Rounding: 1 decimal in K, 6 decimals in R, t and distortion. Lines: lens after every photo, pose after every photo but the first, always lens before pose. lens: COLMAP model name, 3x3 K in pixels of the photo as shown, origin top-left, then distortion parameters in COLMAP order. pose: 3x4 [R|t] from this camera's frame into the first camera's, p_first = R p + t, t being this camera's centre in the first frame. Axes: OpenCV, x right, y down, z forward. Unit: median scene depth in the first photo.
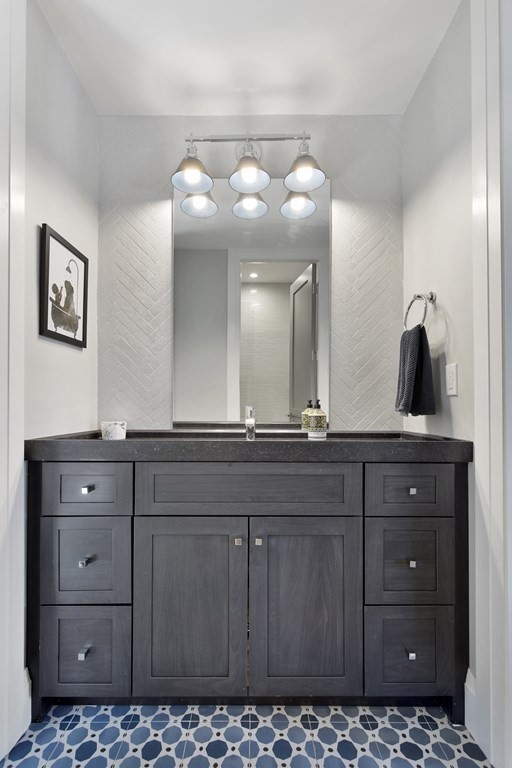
lens RADIAL K [[351.2, 0, 253.3], [0, 351.2, 402.7], [0, 0, 1]] dist [-0.000756, -0.000102]
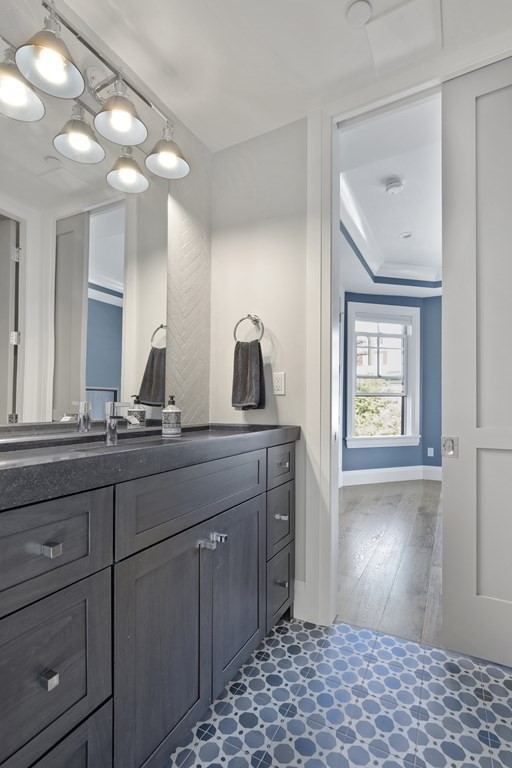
lens RADIAL K [[351.2, 0, 256.2], [0, 351.2, 402.6], [0, 0, 1]] dist [-0.000756, -0.000102]
pose [[0.495533, 0.000671, 0.868589, -0.663937], [-0.012279, 0.999905, 0.006232, 0.002894], [-0.868502, -0.013753, 0.495494, 0.360184]]
